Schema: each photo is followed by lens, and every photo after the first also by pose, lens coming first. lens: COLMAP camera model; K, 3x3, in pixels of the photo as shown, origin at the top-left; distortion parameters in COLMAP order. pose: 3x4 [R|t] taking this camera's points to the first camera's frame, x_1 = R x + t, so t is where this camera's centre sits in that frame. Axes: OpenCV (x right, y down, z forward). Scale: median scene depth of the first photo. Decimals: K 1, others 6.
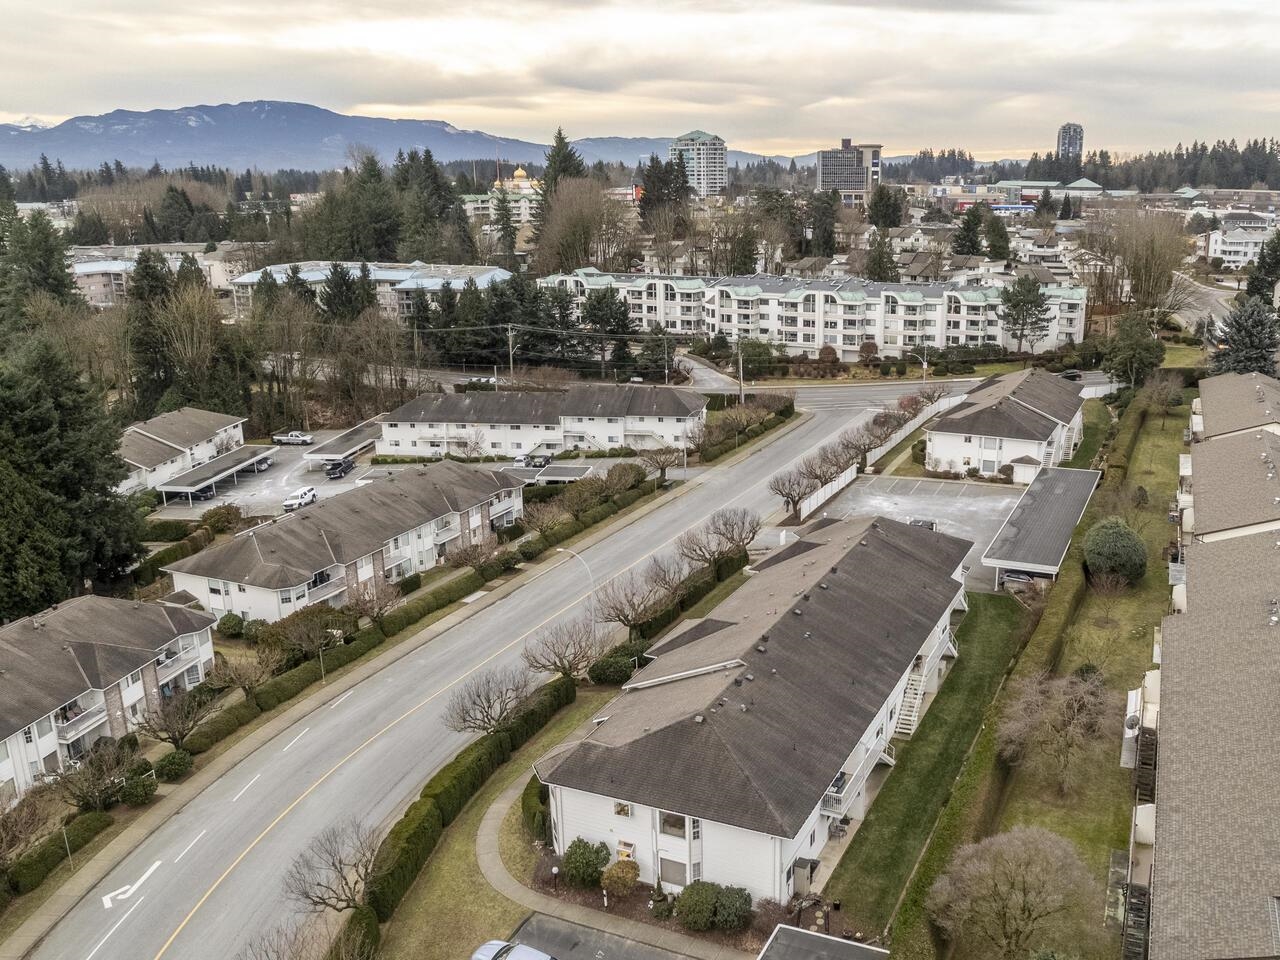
lens RADIAL K [[1118.8, 0, 731.7], [0, 1118.8, 463.5], [0, 0, 1]] dist [-0.076158, 0.046588]
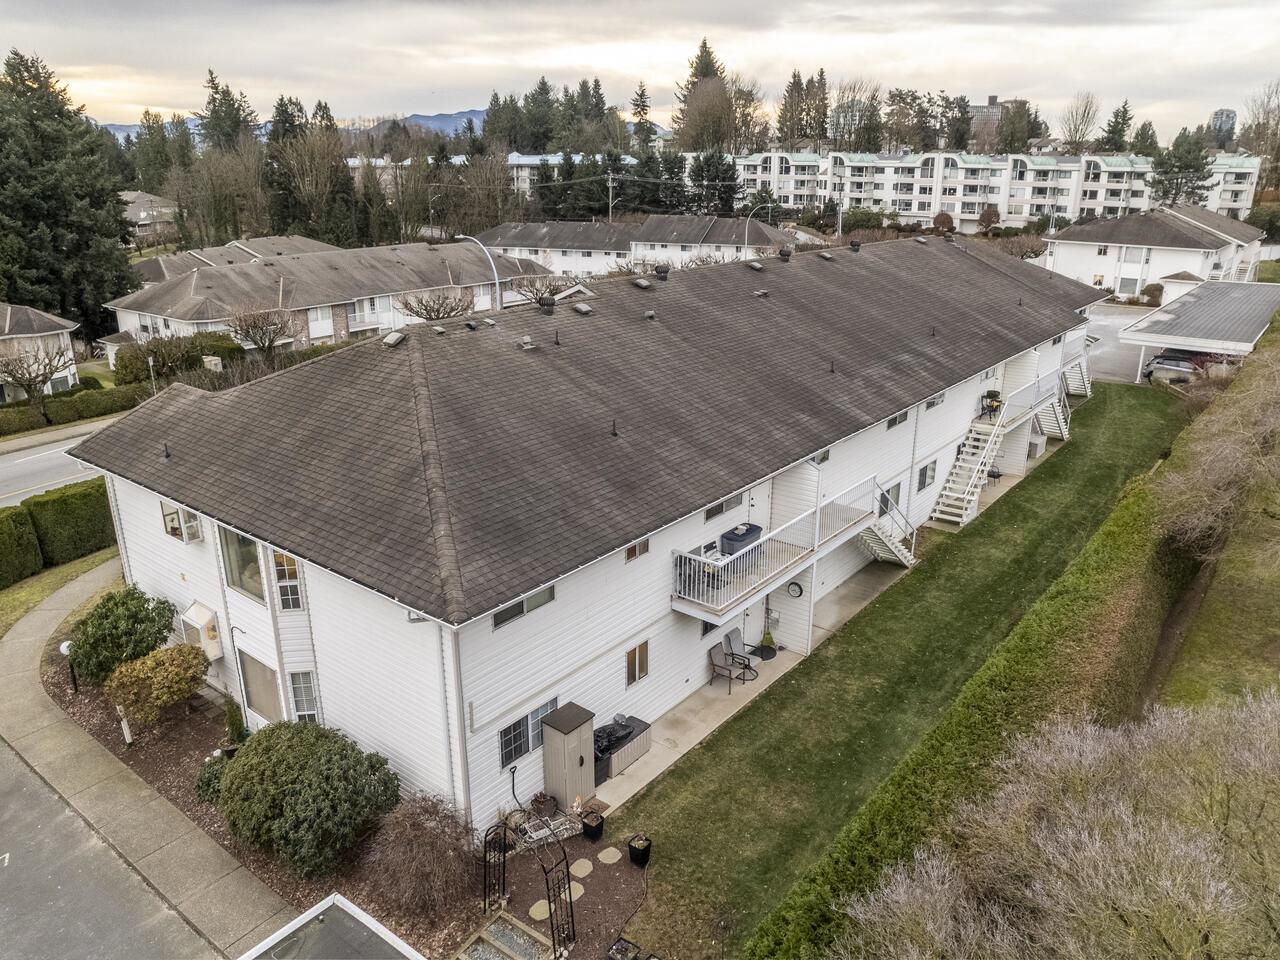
lens RADIAL K [[925.3, 0, 634.3], [0, 925.3, 453.8], [0, 0, 1]] dist [-0.082234, 0.067300]
pose [[0.965905, 0.086272, -0.244099, 0.062948], [-0.073647, 0.995454, 0.060399, 0.106707], [0.248200, -0.040362, 0.967868, 0.300878]]
